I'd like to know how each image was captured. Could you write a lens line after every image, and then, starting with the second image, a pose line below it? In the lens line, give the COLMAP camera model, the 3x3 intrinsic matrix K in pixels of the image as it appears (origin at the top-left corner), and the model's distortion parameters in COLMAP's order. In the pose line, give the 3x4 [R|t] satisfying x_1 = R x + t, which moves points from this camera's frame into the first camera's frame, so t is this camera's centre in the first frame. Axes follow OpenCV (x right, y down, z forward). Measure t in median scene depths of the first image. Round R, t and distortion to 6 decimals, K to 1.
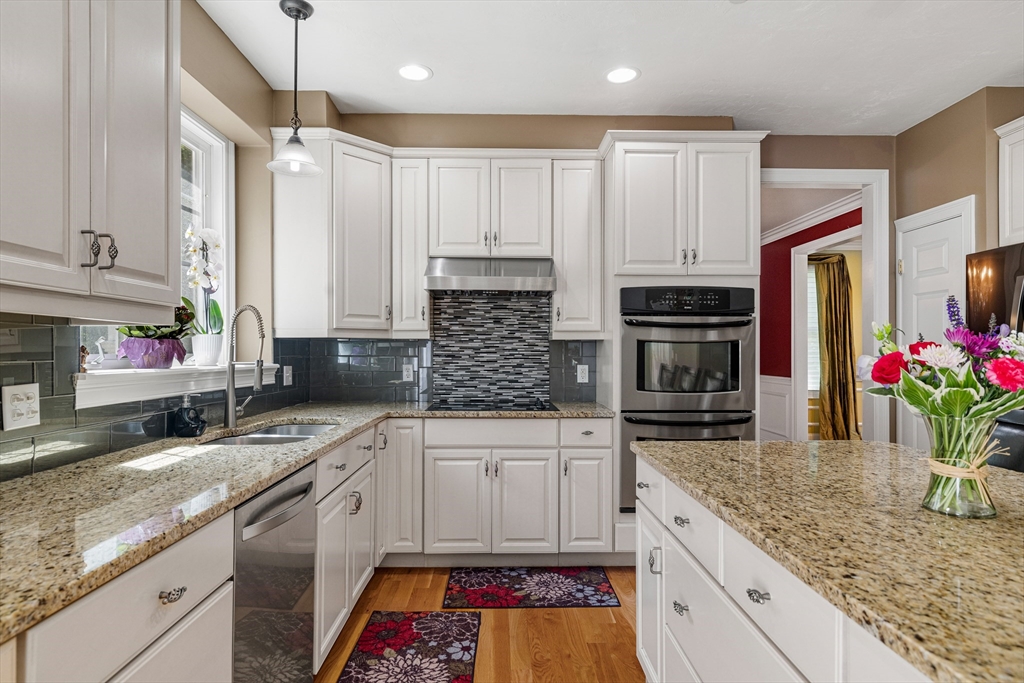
lens RADIAL K [[569.2, 0, 510.0], [0, 569.2, 346.0], [0, 0, 1]] dist [-0.001479, 0.000578]
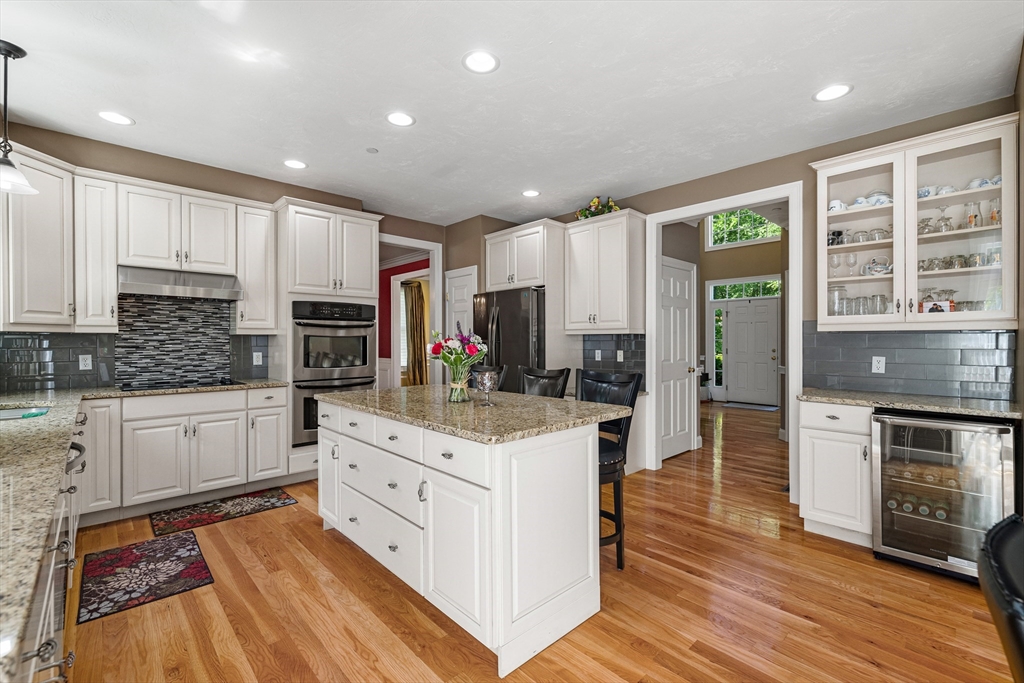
lens RADIAL K [[443.8, 0, 511.2], [0, 443.8, 341.1], [0, 0, 1]] dist [0.000627, 0.000726]
pose [[0.742492, -0.003438, 0.669847, -0.167096], [-0.001716, 0.999974, 0.007034, -0.003845], [-0.669853, -0.006372, 0.742466, -0.276373]]
